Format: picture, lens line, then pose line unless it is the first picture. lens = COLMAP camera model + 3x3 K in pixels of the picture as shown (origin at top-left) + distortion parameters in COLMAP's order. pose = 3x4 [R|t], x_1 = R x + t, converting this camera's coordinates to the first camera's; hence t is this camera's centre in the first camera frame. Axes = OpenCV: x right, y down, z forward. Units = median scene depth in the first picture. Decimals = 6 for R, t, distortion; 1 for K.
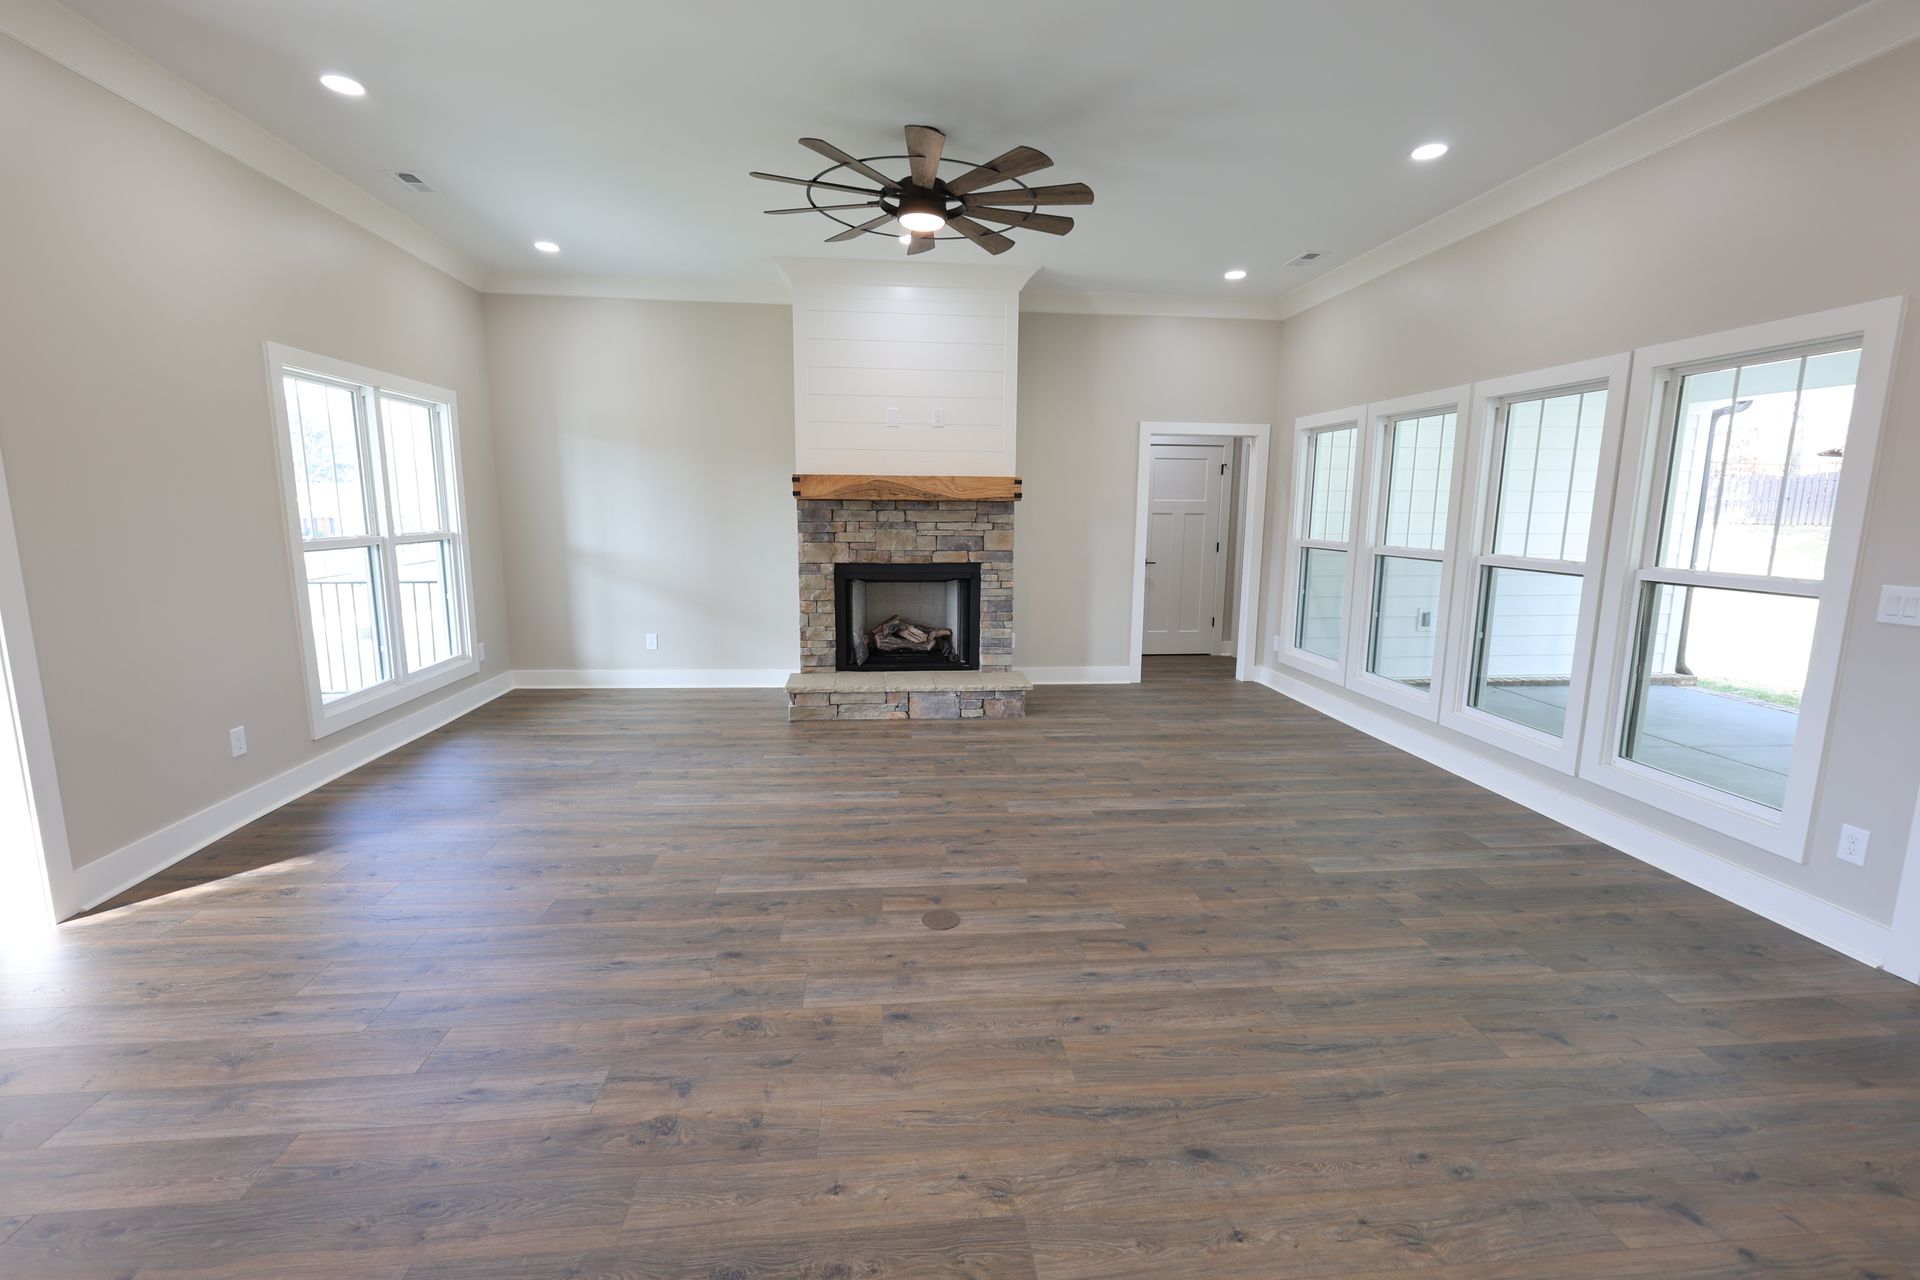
lens RADIAL K [[838.8, 0, 955.7], [0, 838.8, 639.8], [0, 0, 1]] dist [0.004595, -0.000725]
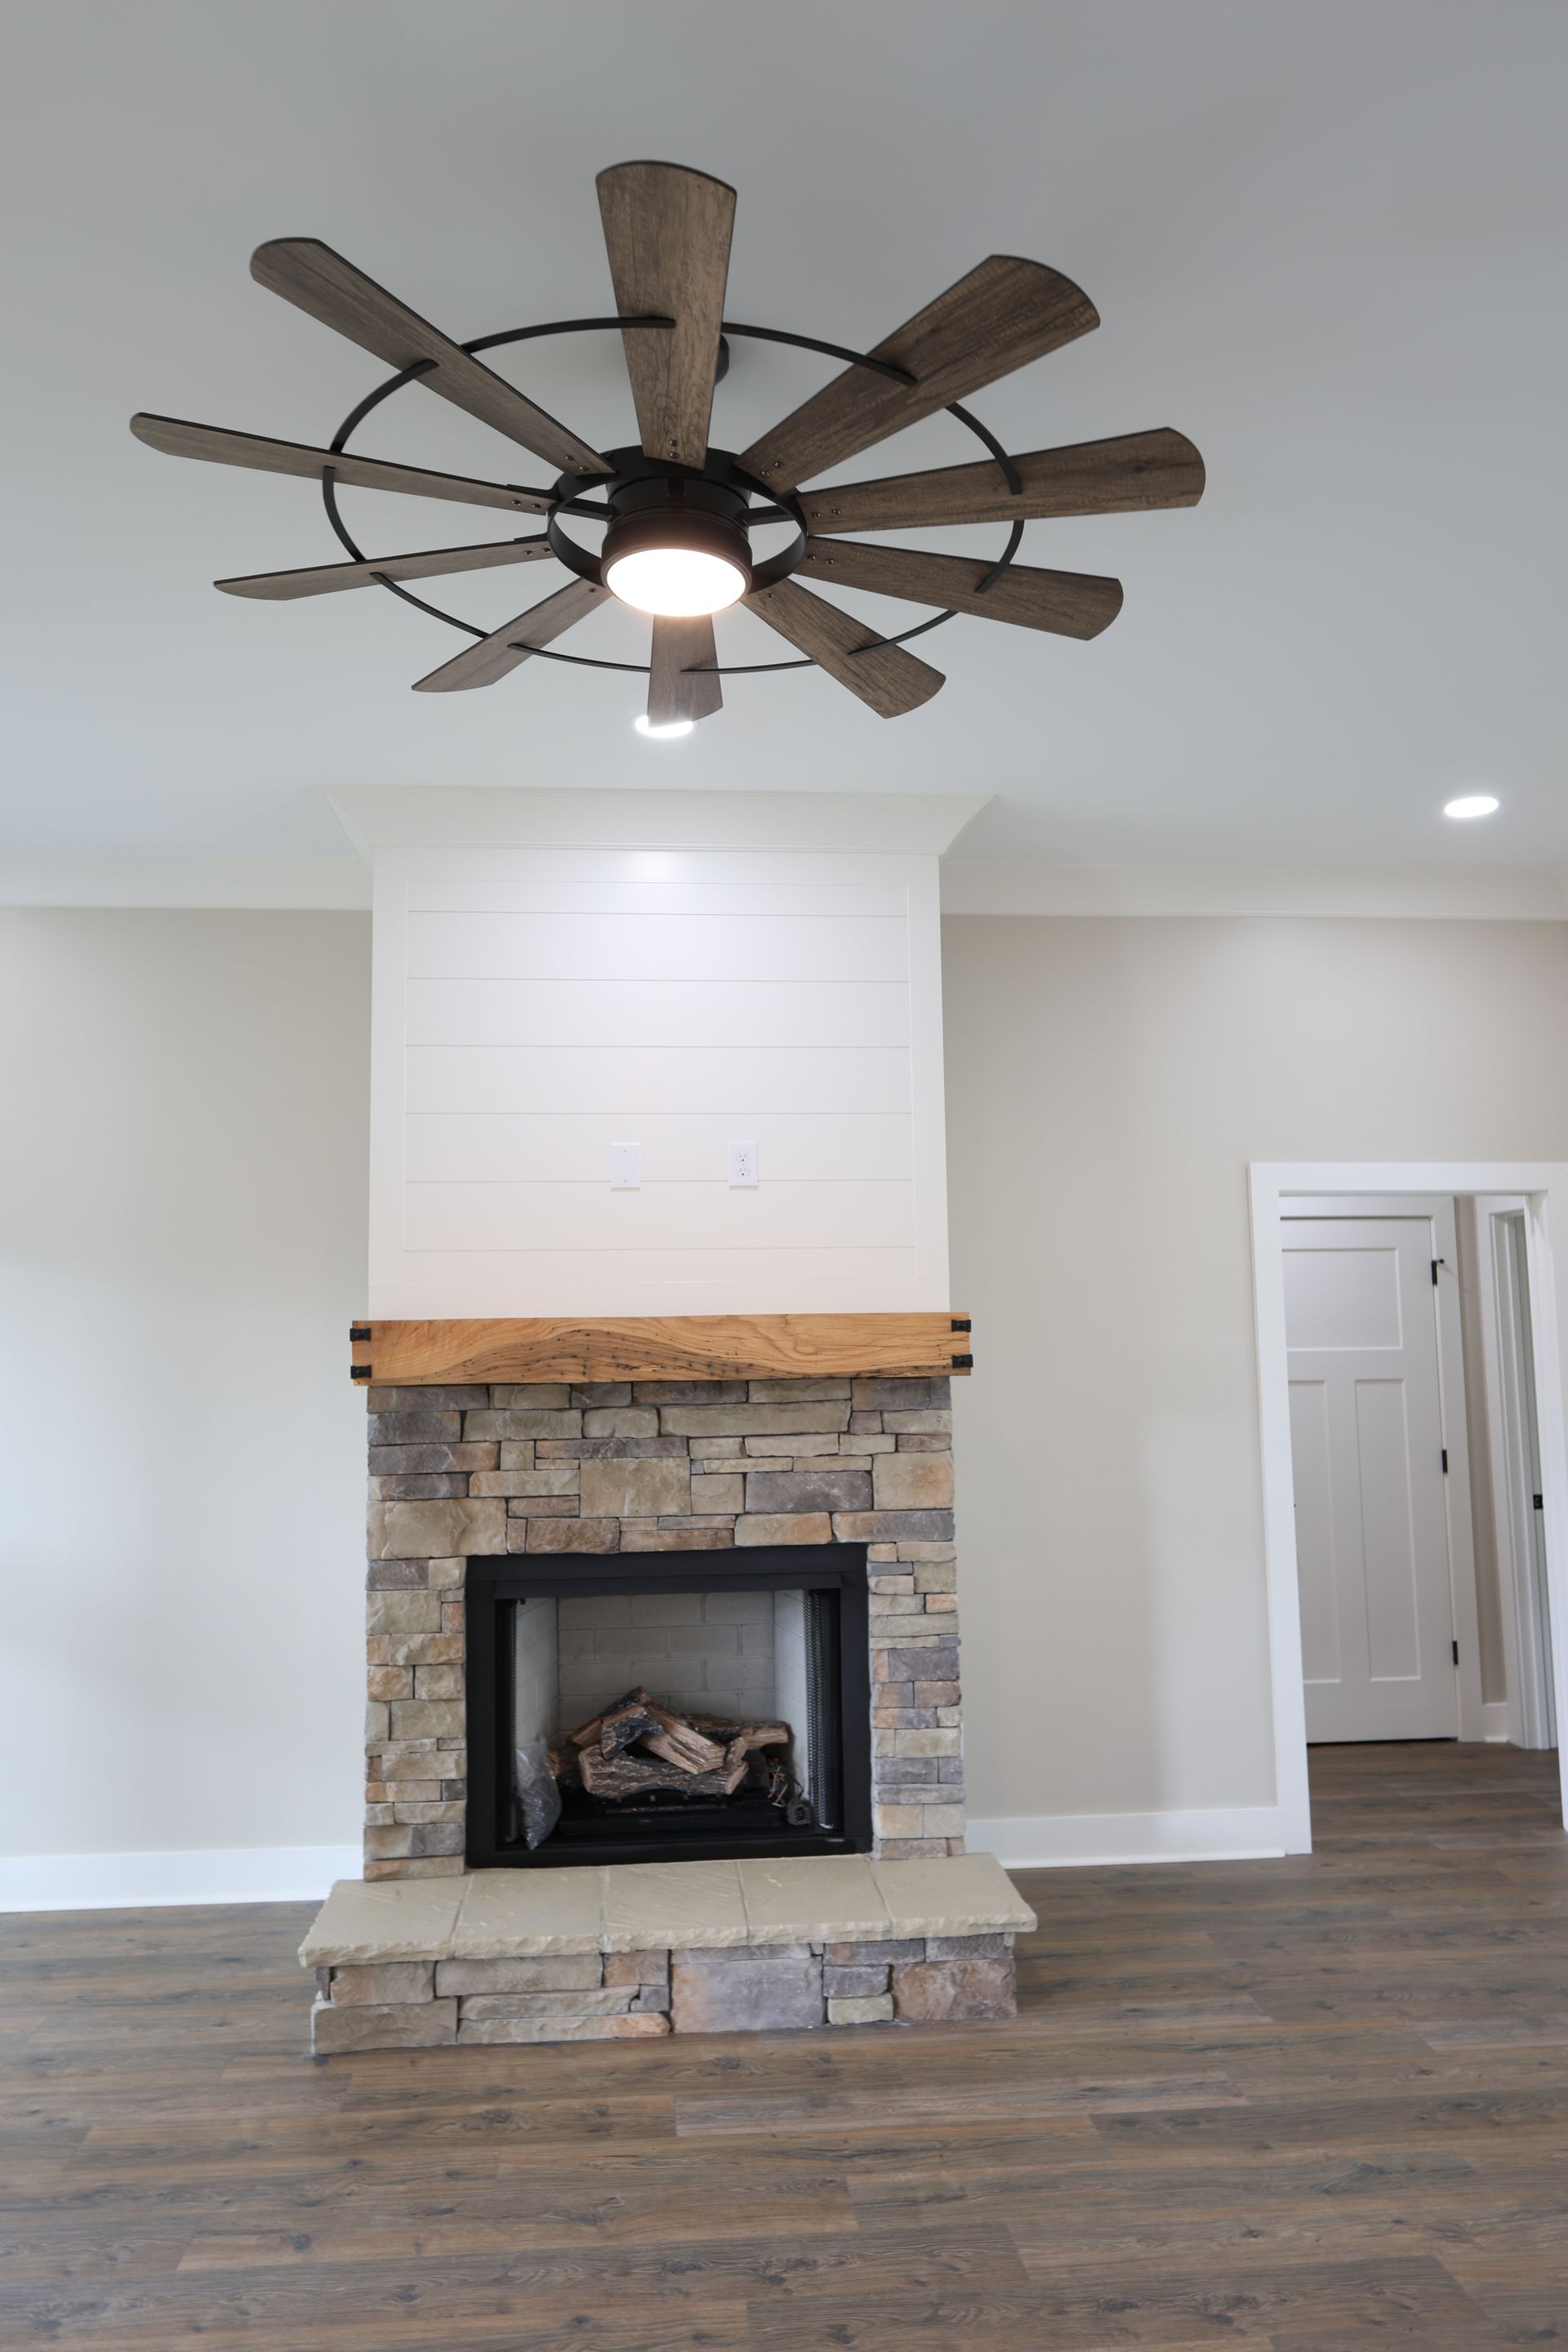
lens RADIAL K [[1615.8, 0, 780.0], [0, 1615.8, 1176.0], [0, 0, 1]] dist [0.005889, 0.001021]
pose [[0.999690, -0.024746, -0.002631, -0.003048], [0.023246, 0.966327, -0.256266, -0.090860], [0.008884, 0.256126, 0.966603, 0.373997]]
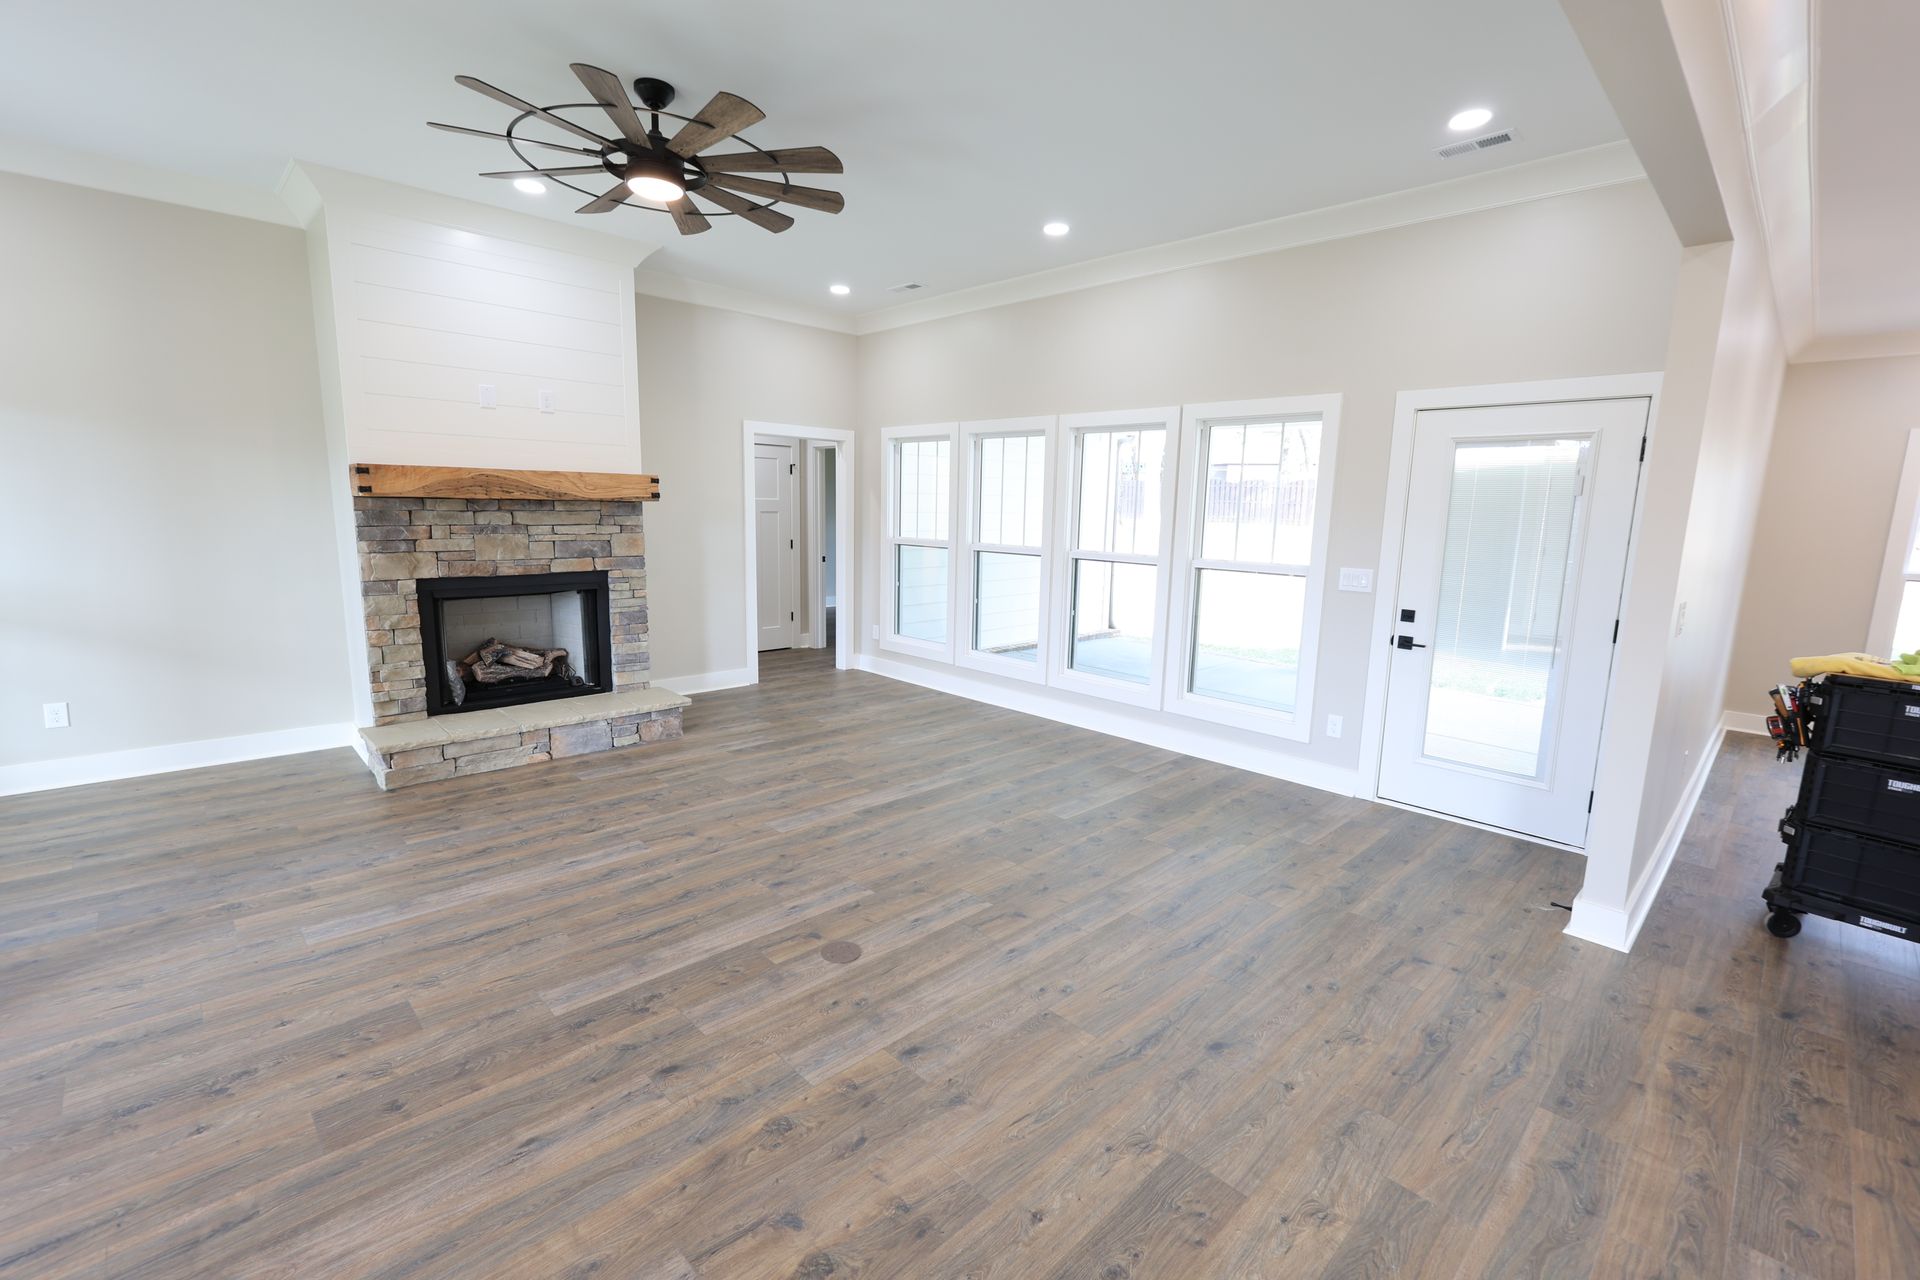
lens RADIAL K [[838.8, 0, 958.3], [0, 838.8, 644.0], [0, 0, 1]] dist [0.004595, -0.000725]
pose [[0.781207, -0.095800, 0.616878, -0.318731], [0.084072, 0.995298, 0.048100, -0.035837], [-0.618586, 0.014286, 0.785587, 0.105619]]
